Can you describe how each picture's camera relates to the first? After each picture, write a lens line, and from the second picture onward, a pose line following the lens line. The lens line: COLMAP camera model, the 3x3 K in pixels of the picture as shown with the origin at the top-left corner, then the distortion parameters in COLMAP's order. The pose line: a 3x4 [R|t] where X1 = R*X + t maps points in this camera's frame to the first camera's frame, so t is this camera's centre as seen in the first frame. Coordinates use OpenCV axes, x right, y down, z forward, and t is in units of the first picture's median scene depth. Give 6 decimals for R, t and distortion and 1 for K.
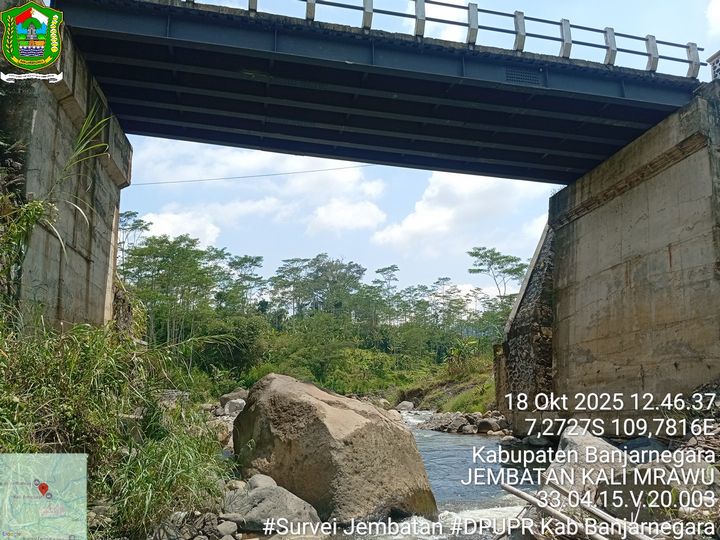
lens RADIAL K [[554.5, 0, 340.2], [0, 554.5, 268.9], [0, 0, 1]] dist [0.040051, -0.104800]
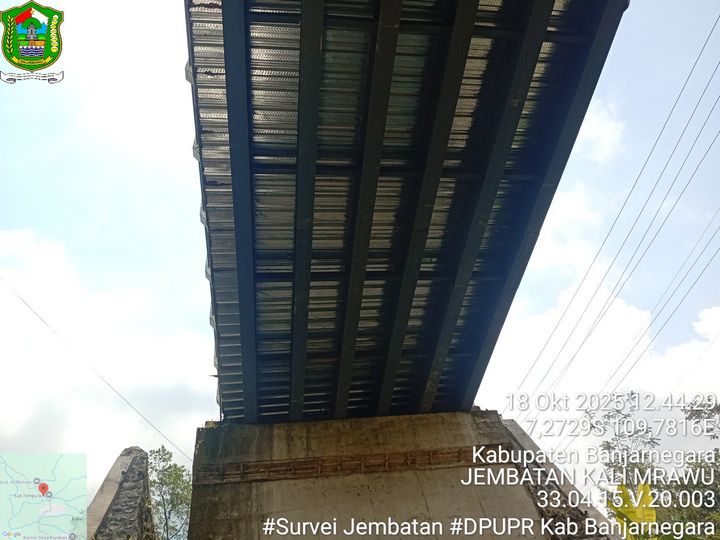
lens RADIAL K [[551.1, 0, 358.0], [0, 551.1, 268.1], [0, 0, 1]] dist [0.112352, -0.240201]
pose [[0.099064, 0.749462, 0.654594, -0.147117], [-0.128484, 0.661957, -0.738448, 0.217902], [-0.986751, -0.010952, 0.161870, 0.931260]]
